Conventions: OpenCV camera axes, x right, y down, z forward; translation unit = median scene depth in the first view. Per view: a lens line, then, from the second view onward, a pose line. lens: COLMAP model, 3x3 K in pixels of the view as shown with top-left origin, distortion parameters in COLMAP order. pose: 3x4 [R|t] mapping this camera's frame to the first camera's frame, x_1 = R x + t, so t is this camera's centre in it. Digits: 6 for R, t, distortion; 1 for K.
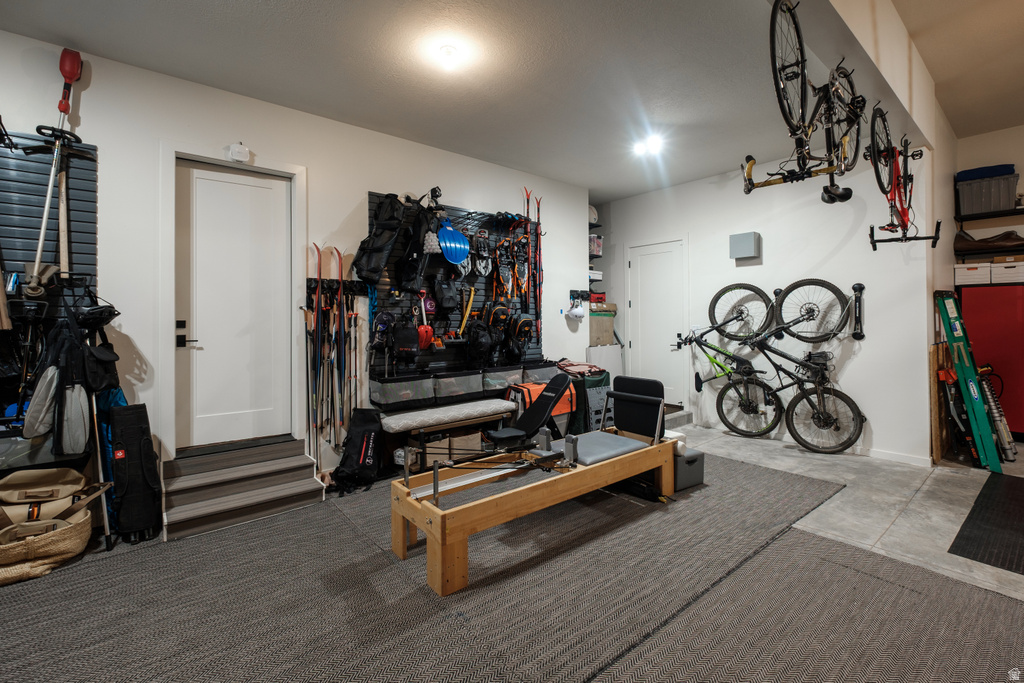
lens RADIAL K [[448.6, 0, 514.1], [0, 448.6, 319.2], [0, 0, 1]] dist [-0.001743, -0.000346]
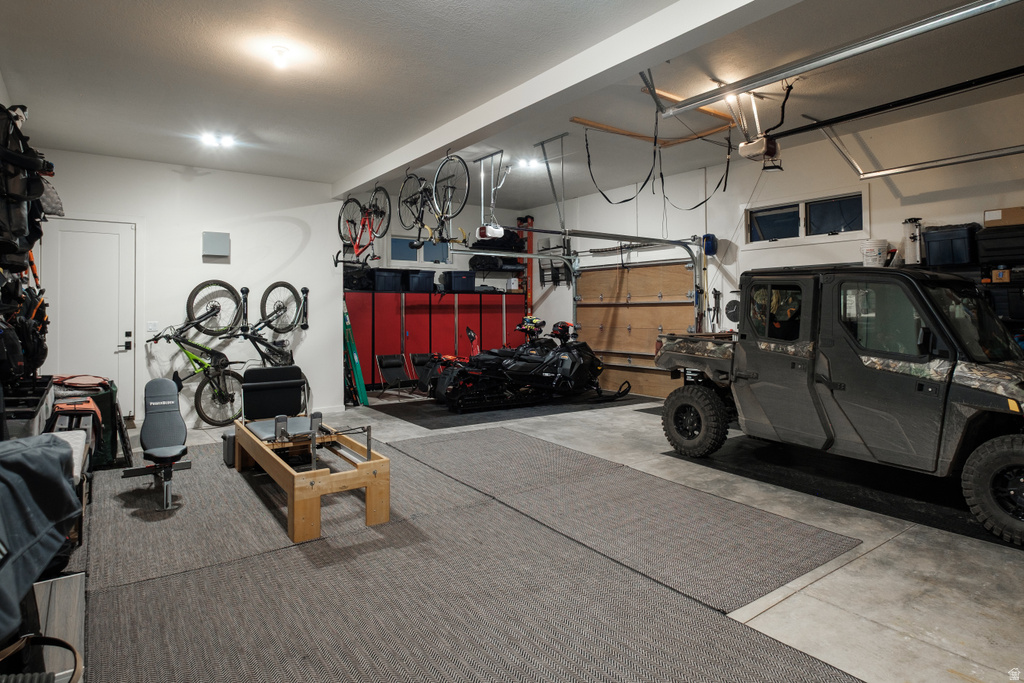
lens RADIAL K [[571.6, 0, 514.2], [0, 571.6, 307.4], [0, 0, 1]] dist [0.000207, 0.000006]
pose [[0.084301, 0.008792, 0.996402, -0.763154], [0.006045, 0.999938, -0.009335, 0.000056], [-0.996422, 0.006811, 0.084243, 0.200816]]
